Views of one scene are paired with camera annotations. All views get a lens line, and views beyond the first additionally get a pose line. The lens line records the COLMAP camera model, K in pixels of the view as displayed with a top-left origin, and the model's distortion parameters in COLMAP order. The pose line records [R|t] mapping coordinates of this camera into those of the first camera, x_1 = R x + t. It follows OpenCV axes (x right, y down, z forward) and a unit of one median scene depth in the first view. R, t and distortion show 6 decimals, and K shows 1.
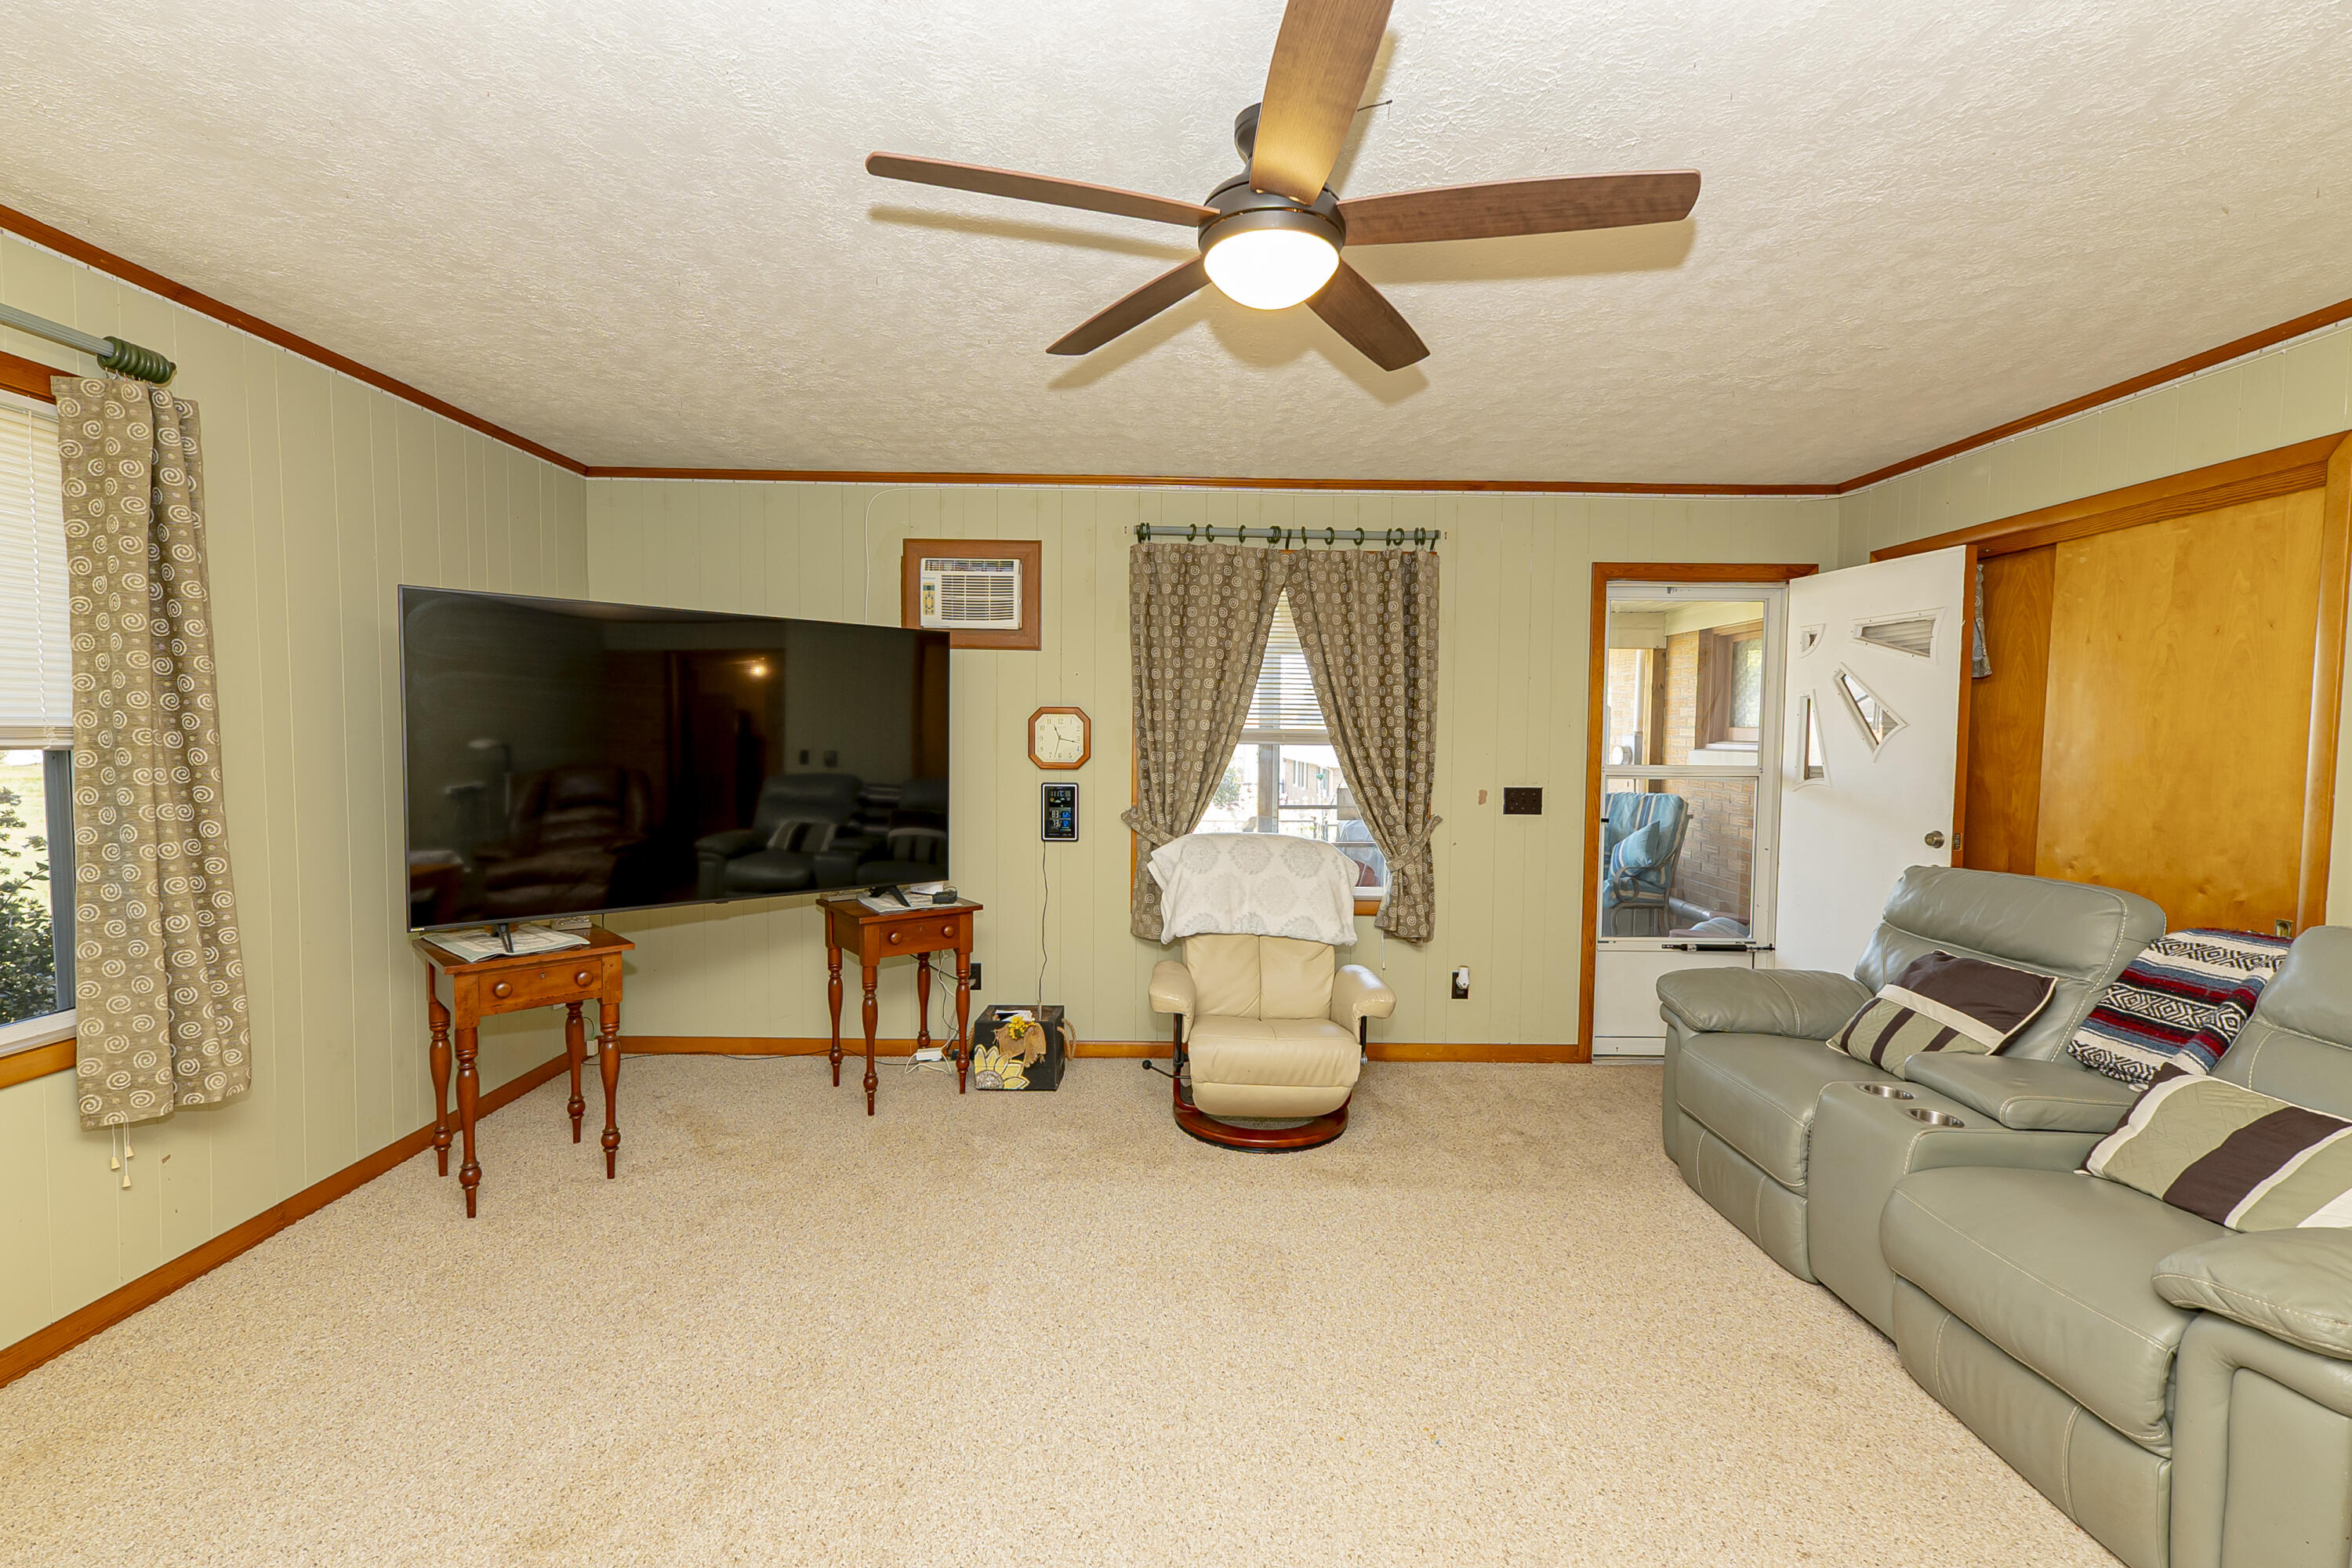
lens RADIAL K [[1015.7, 0, 1177.4], [0, 1015.7, 783.6], [0, 0, 1]] dist [0.003927, 0.001295]
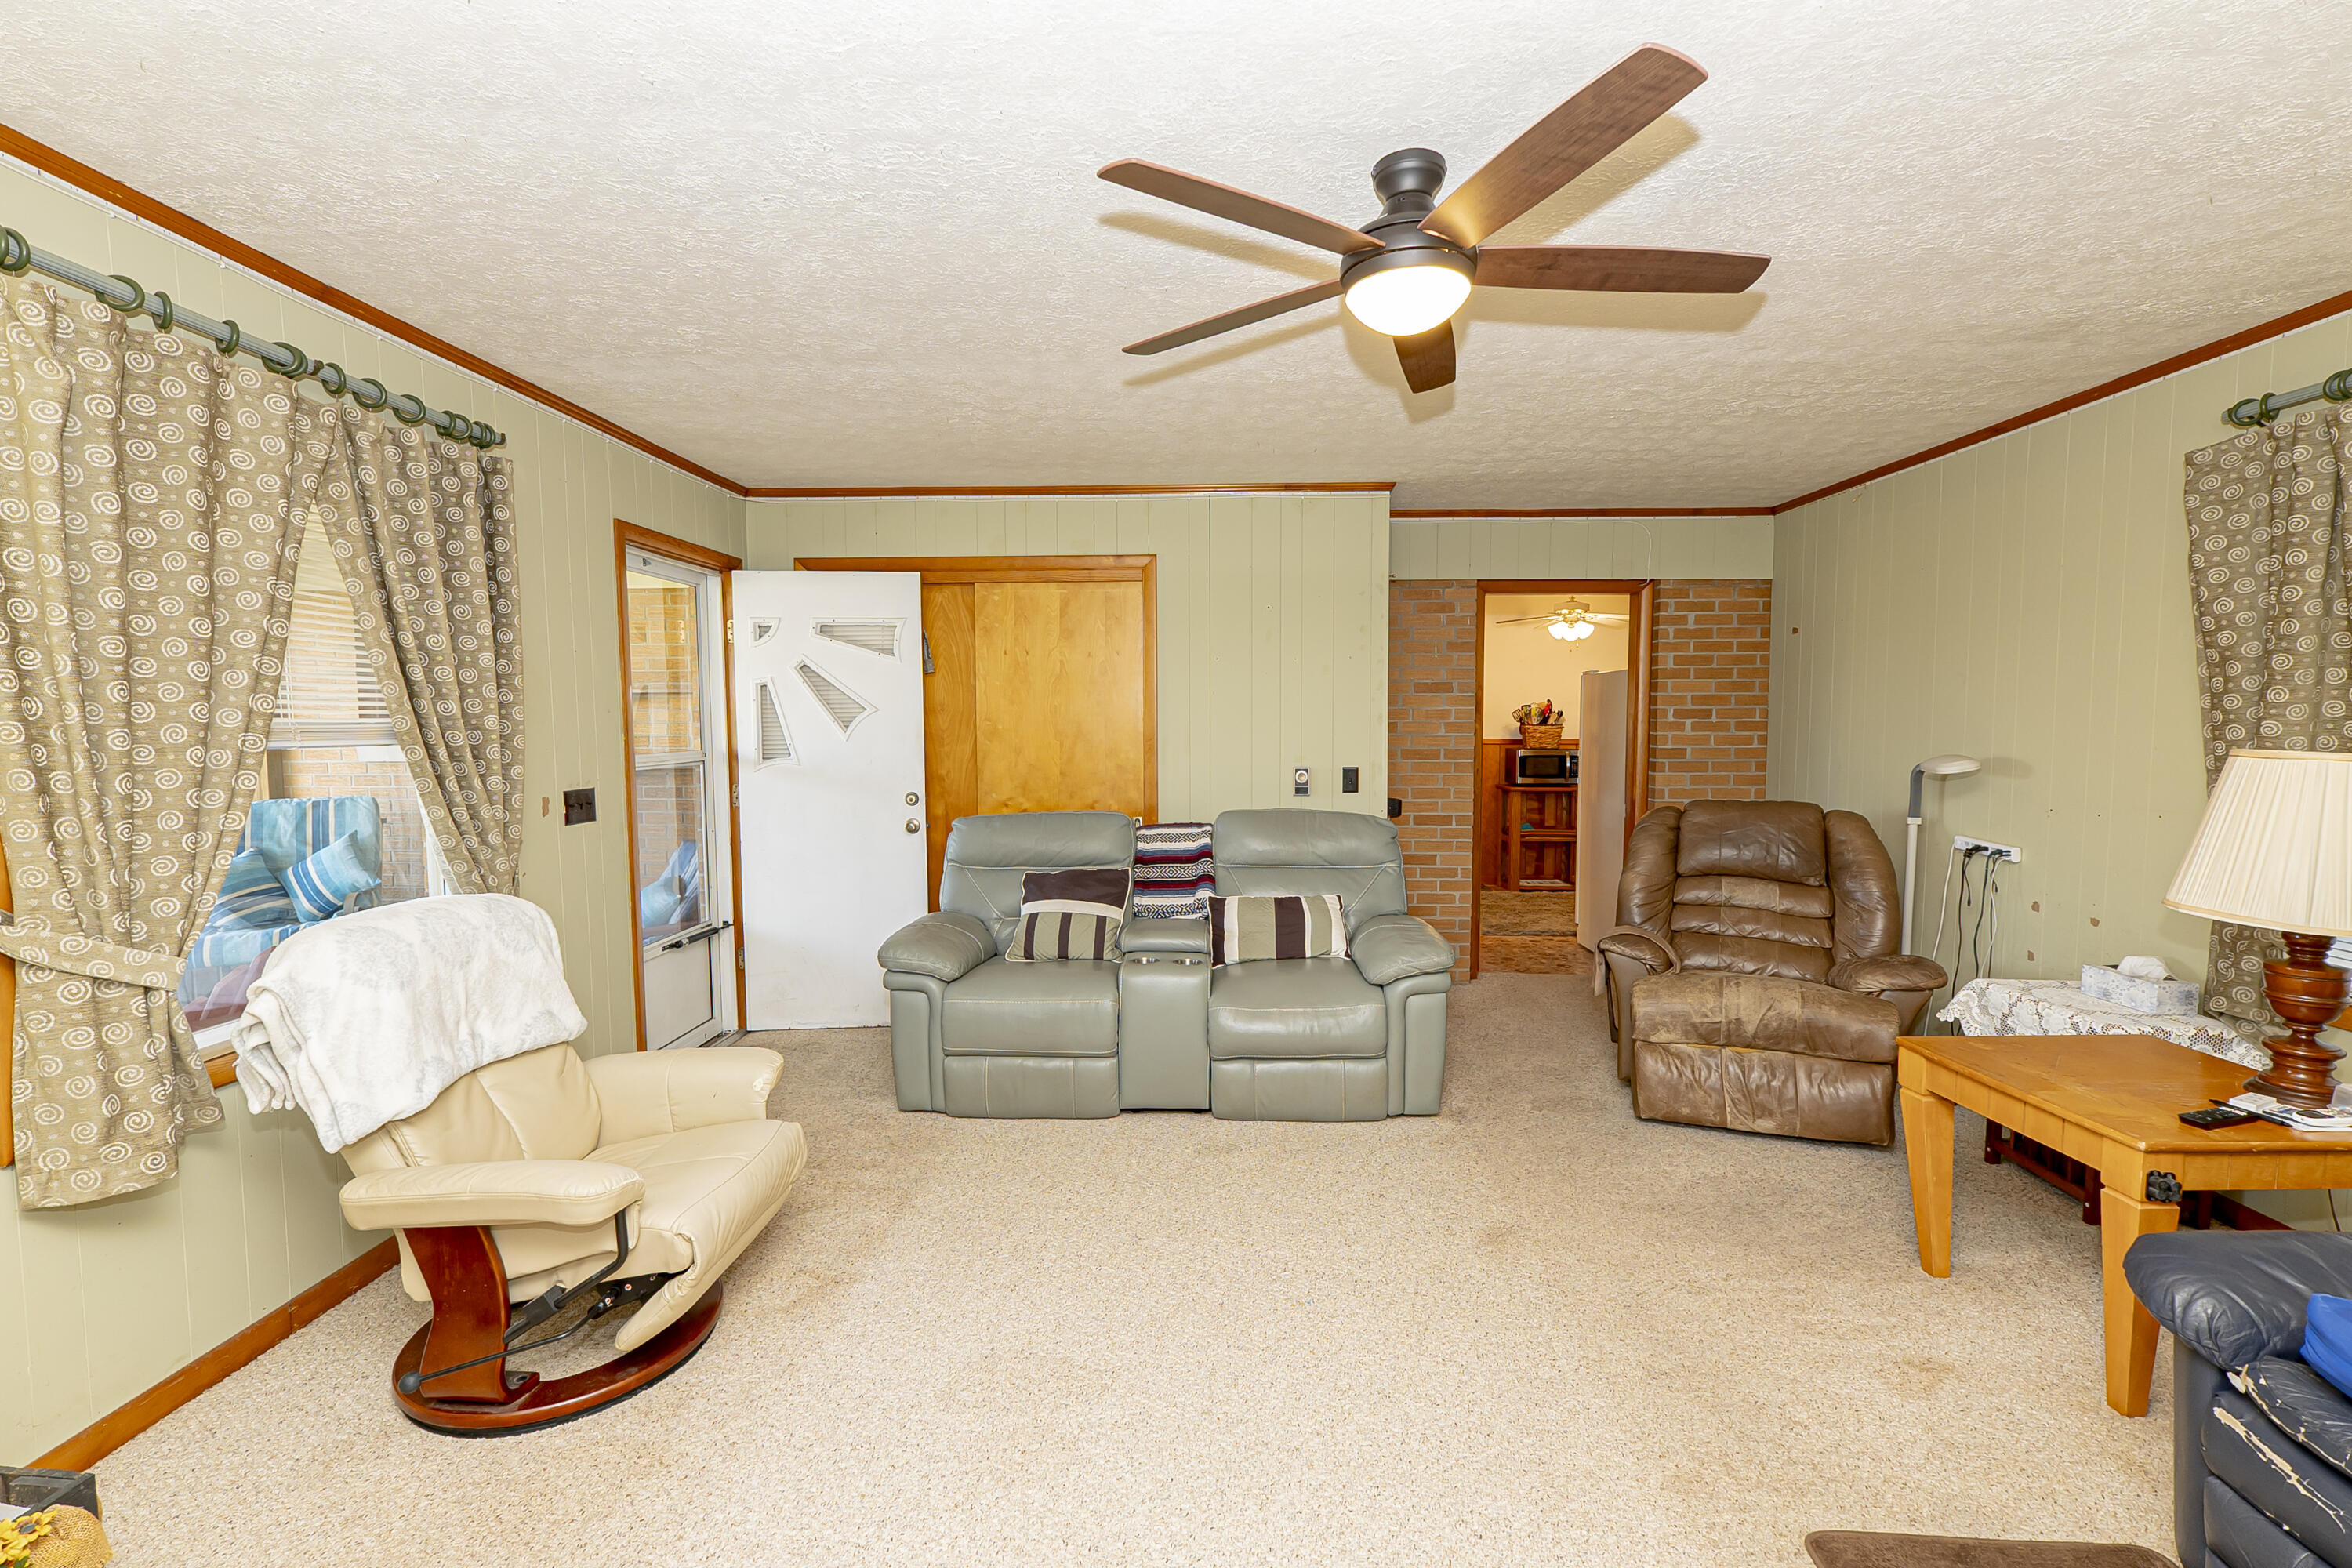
lens RADIAL K [[1017.7, 0, 1176.0], [0, 1017.7, 784.0], [0, 0, 1]] dist [0.001665, 0.000560]
pose [[0.052258, -0.076441, 0.995704, -0.538559], [0.056036, 0.995720, 0.073501, -0.041221], [-0.997060, 0.051954, 0.056318, 0.619029]]
